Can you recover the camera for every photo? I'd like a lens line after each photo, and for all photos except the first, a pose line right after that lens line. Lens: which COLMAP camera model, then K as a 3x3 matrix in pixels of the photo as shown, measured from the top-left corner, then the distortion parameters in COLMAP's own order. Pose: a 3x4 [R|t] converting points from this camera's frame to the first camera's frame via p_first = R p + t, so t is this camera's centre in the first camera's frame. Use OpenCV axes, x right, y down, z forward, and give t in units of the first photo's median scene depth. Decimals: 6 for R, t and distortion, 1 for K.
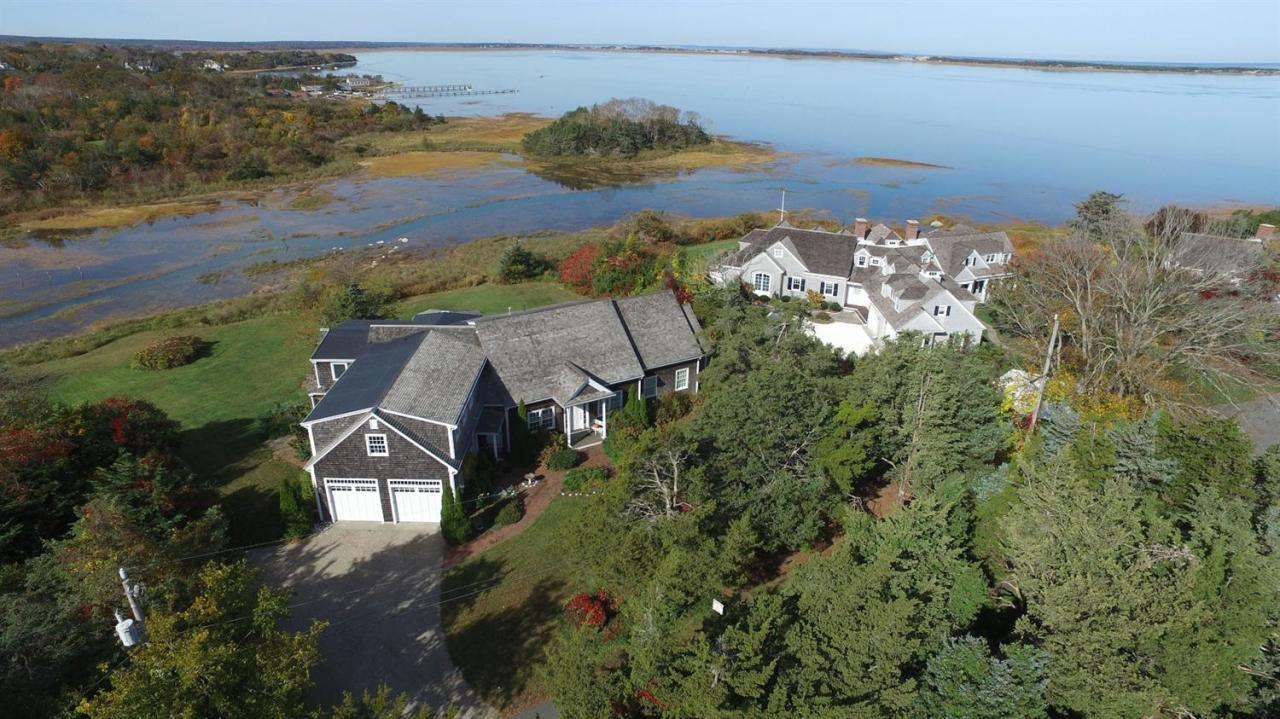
lens RADIAL K [[763.4, 0, 640.2], [0, 763.4, 360.6], [0, 0, 1]] dist [-0.089183, 0.026970]
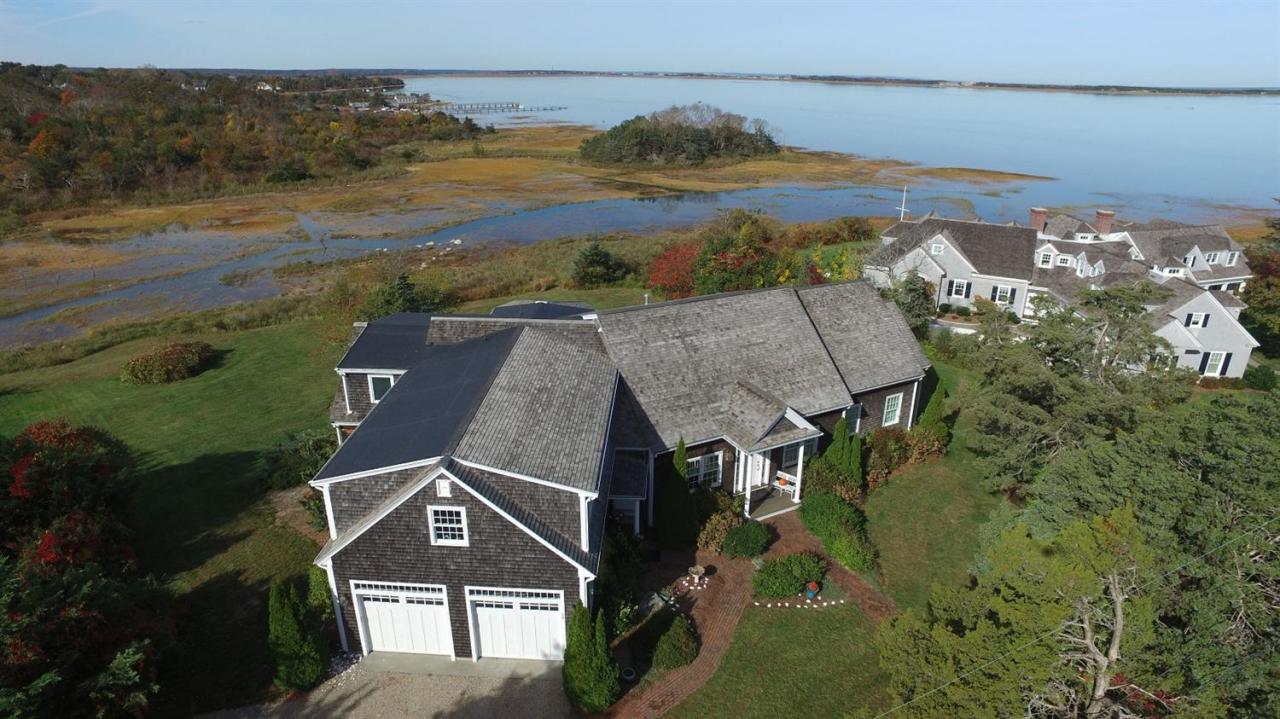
lens RADIAL K [[763.4, 0, 643.8], [0, 763.4, 358.1], [0, 0, 1]] dist [-0.089183, 0.026970]
pose [[0.998898, 0.015131, -0.044426, -0.087146], [-0.016688, 0.999252, -0.034889, 0.004135], [0.043864, 0.035592, 0.998403, 0.215804]]
